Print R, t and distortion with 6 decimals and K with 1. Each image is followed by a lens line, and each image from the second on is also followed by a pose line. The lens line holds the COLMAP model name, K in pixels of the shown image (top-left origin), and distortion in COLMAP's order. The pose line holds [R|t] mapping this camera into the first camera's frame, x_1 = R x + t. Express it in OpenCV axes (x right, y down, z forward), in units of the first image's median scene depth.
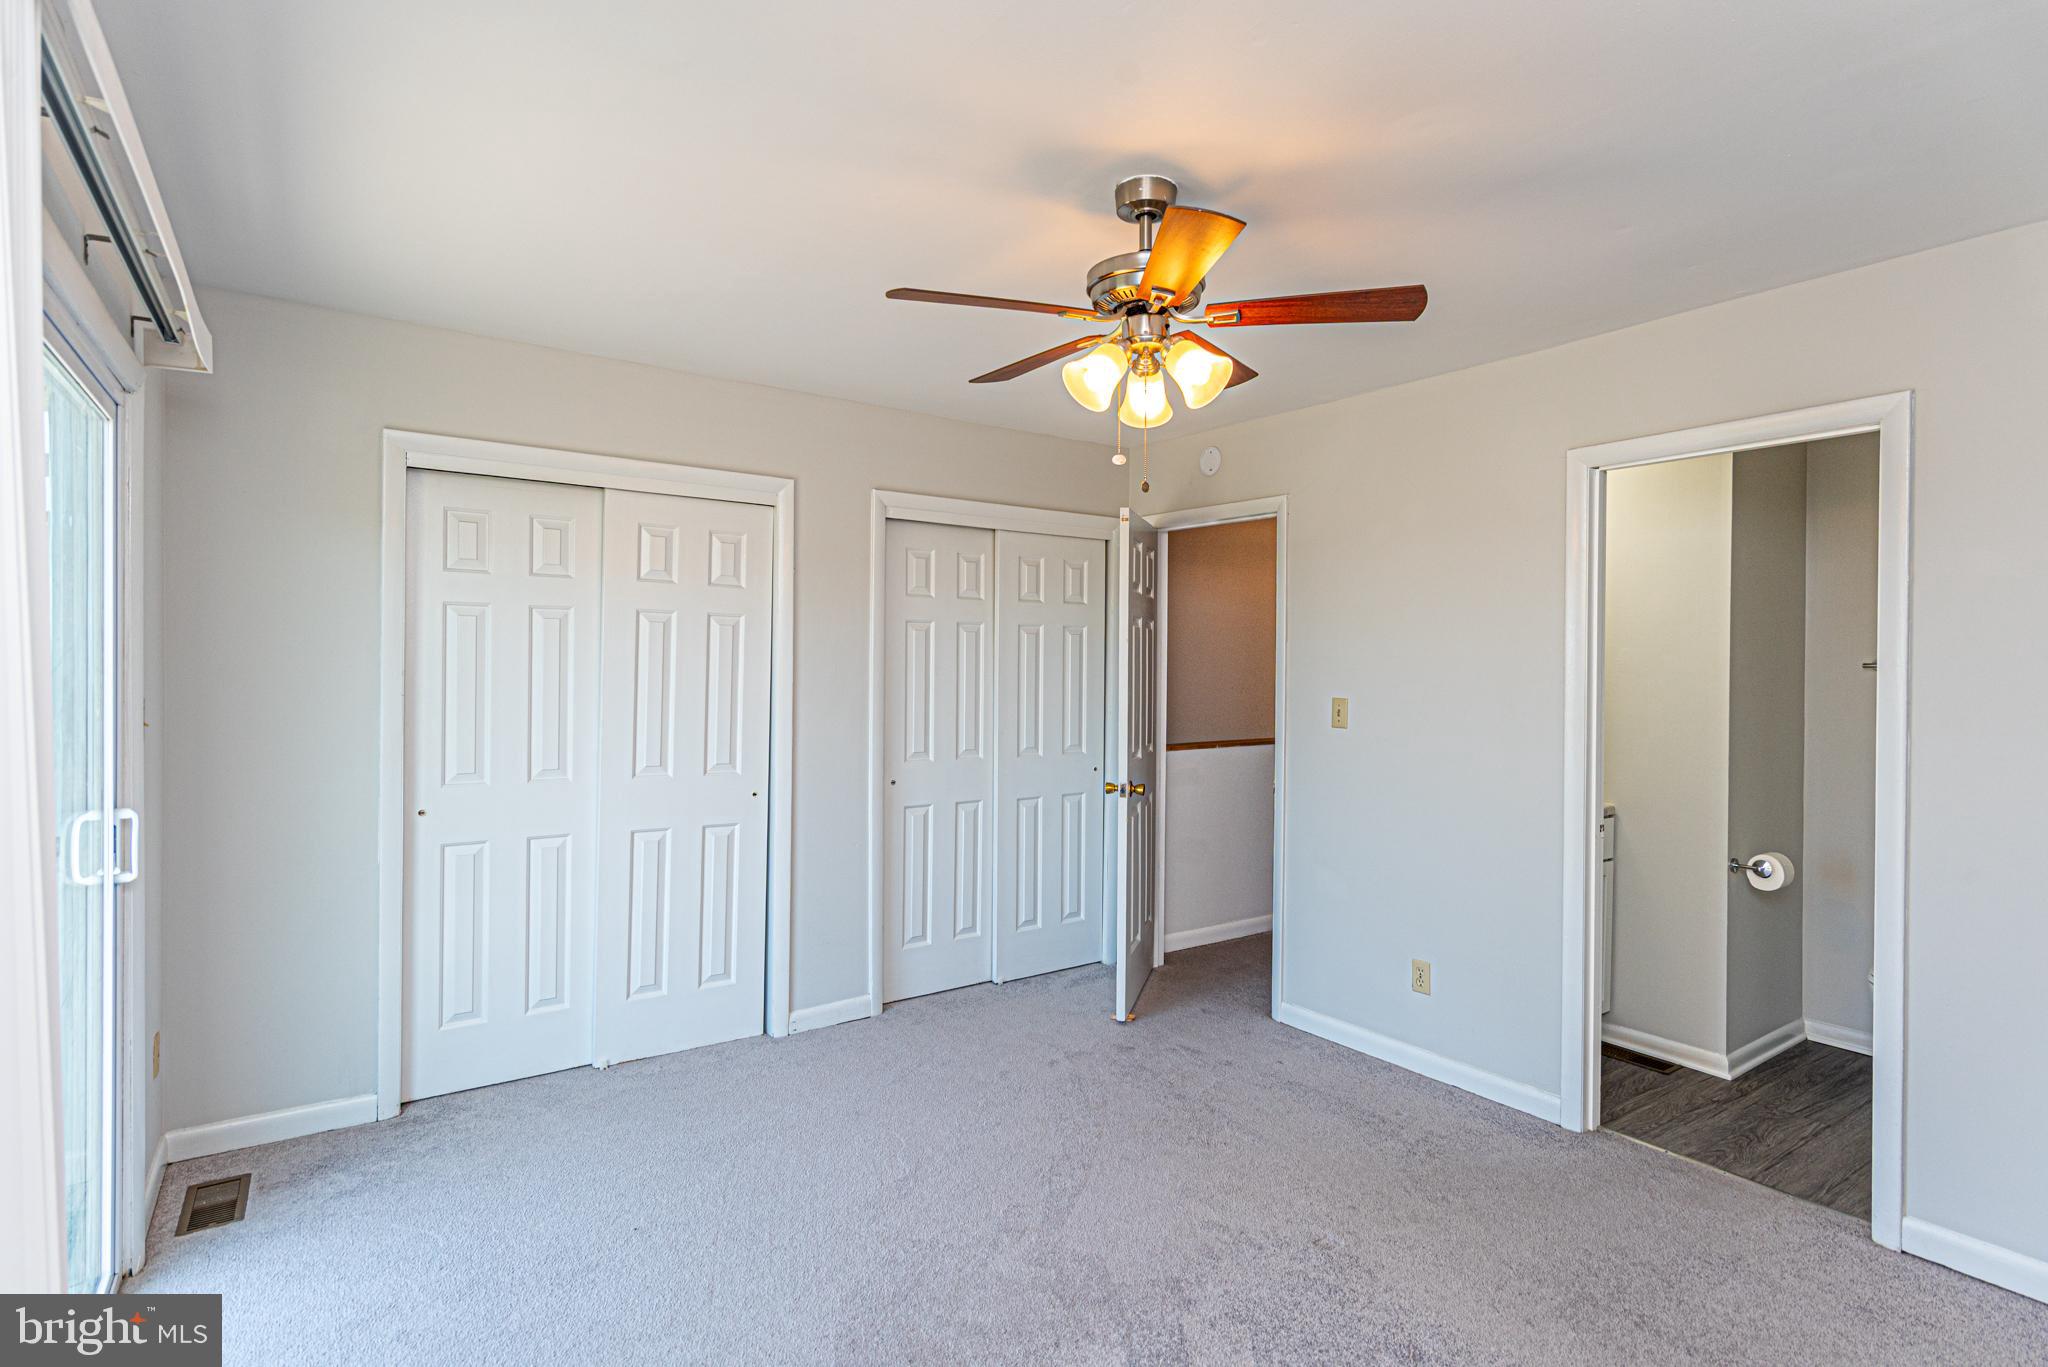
lens RADIAL K [[1014.1, 0, 1007.8], [0, 1014.1, 666.5], [0, 0, 1]] dist [-0.002441, -0.000622]
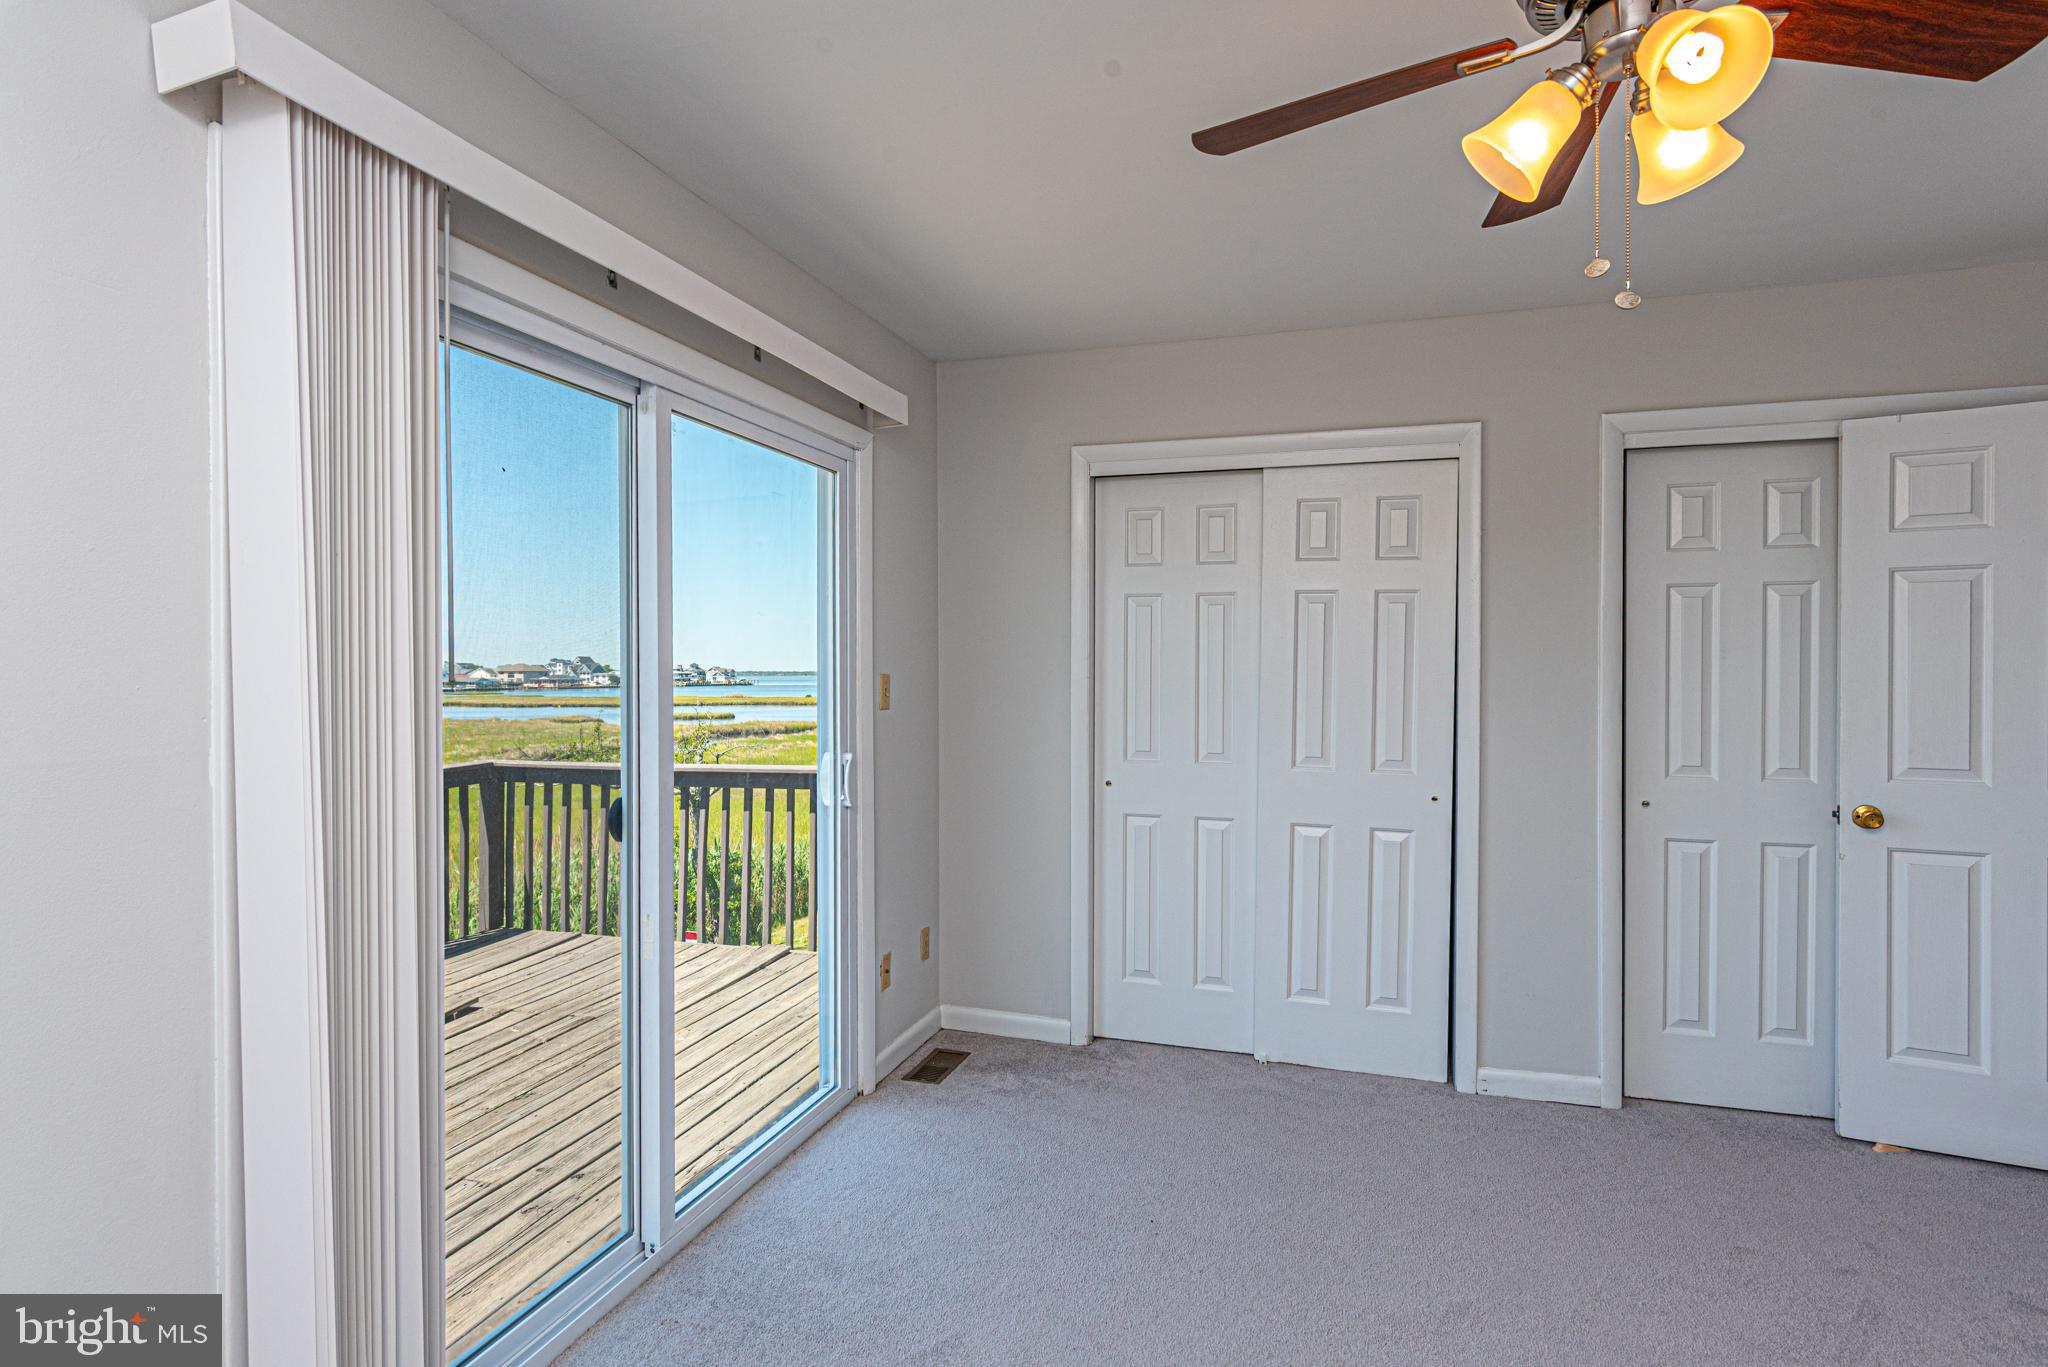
lens RADIAL K [[1006.9, 0, 1021.2], [0, 1006.9, 680.4], [0, 0, 1]] dist [-0.000339, -0.000150]
pose [[0.608048, 0.000411, -0.793900, 0.232347], [0.004135, 0.999985, 0.003684, 0.023620], [0.793890, -0.005523, 0.608037, 0.228538]]
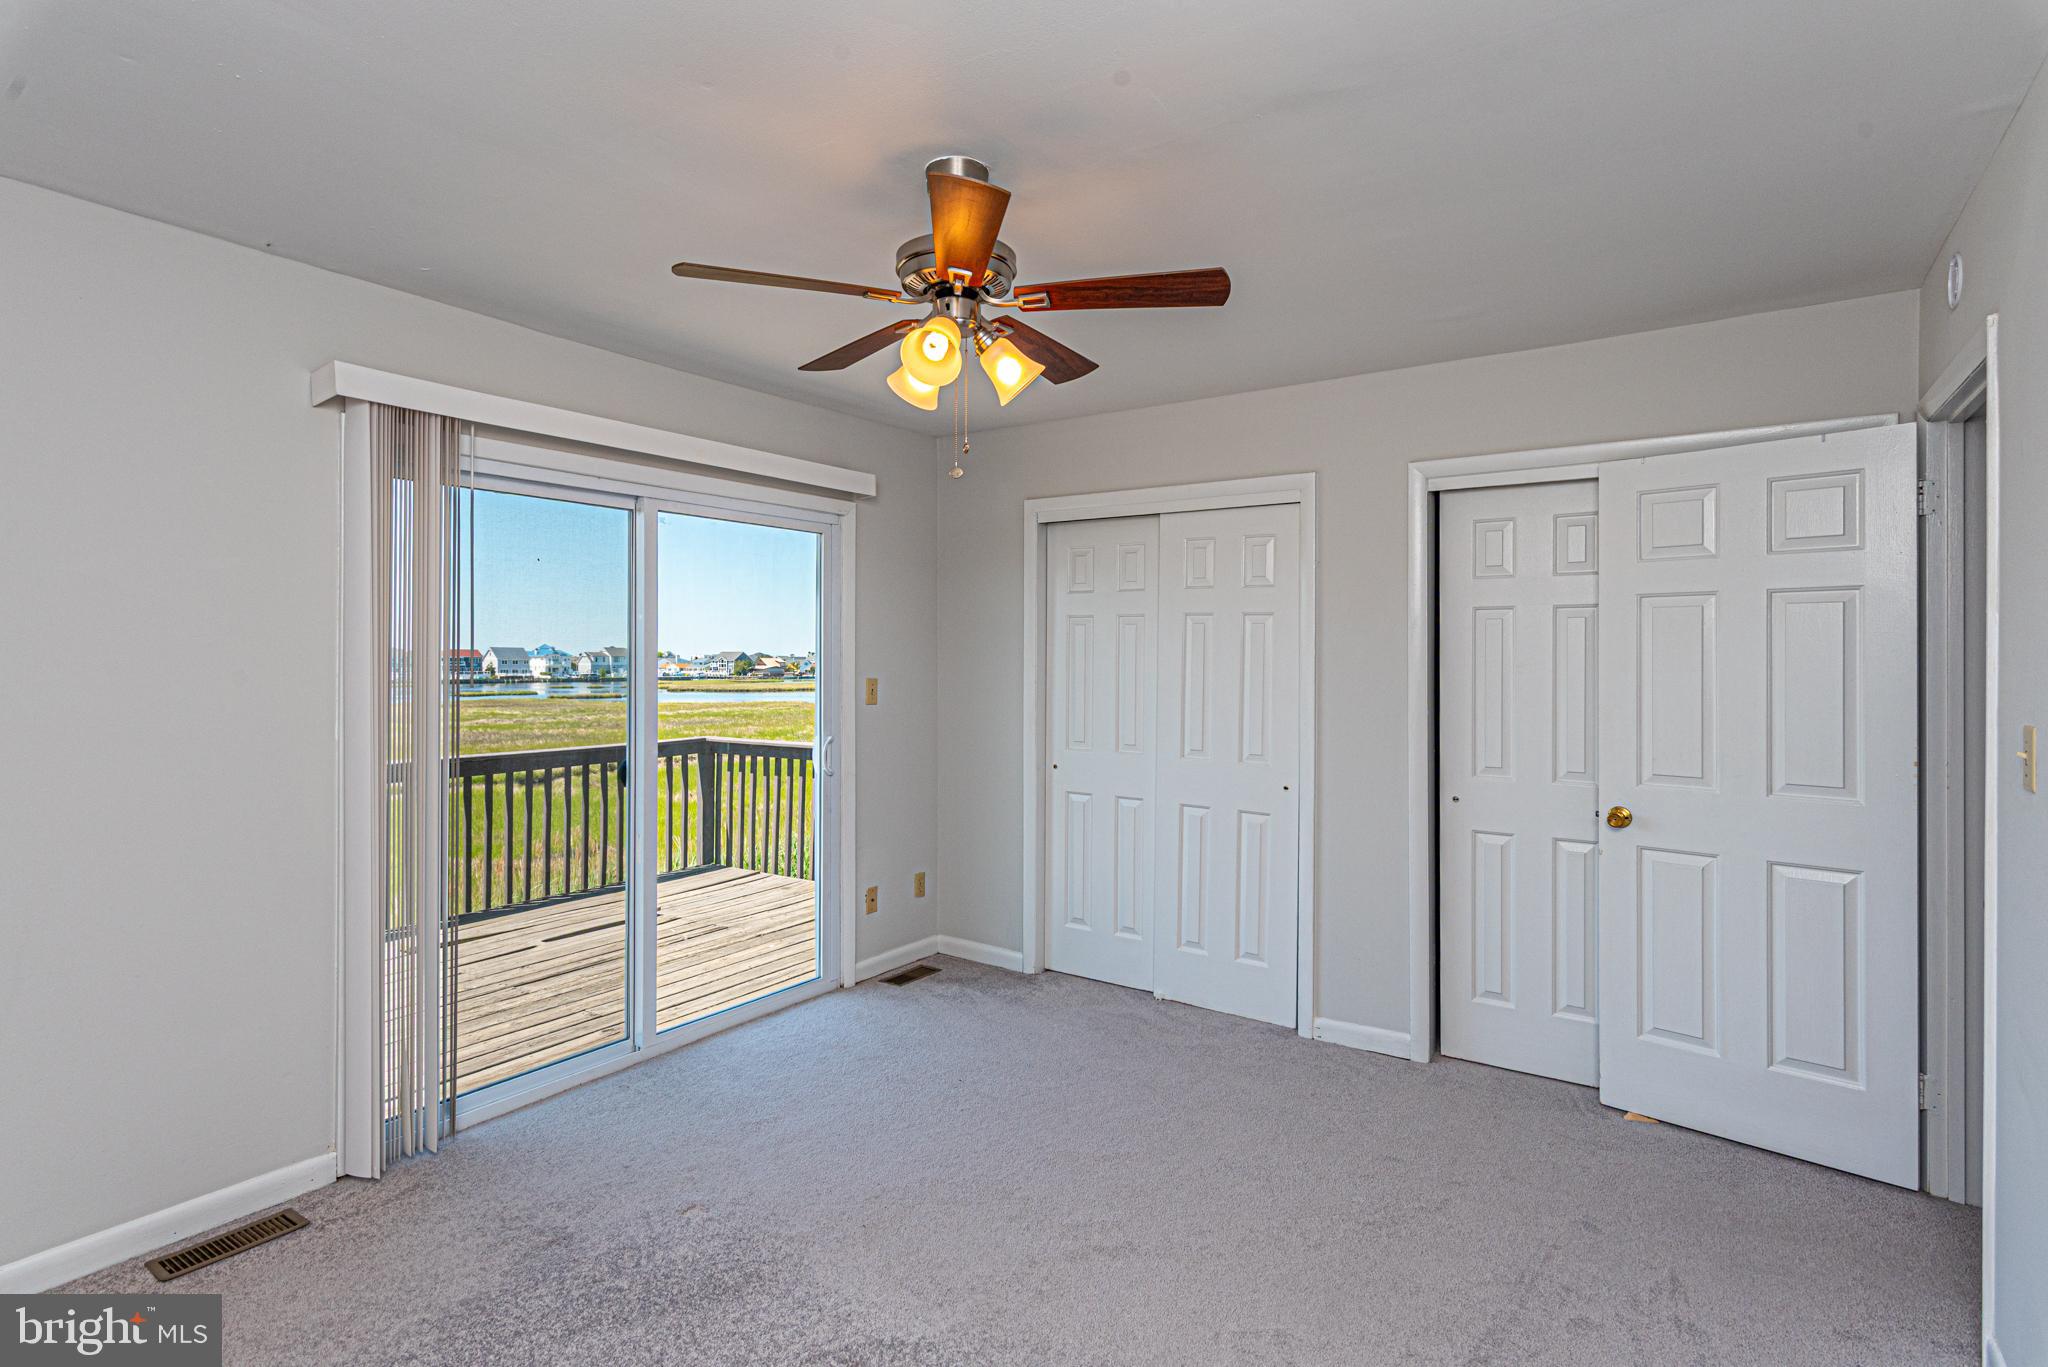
lens RADIAL K [[973.0, 0, 1014.4], [0, 973.0, 660.2], [0, 0, 1]] dist [-0.001616, -0.000256]
pose [[0.348766, -0.007167, -0.937183, 0.624819], [-0.001788, 0.999964, -0.008313, 0.007100], [0.937208, 0.004575, 0.348740, 0.443784]]
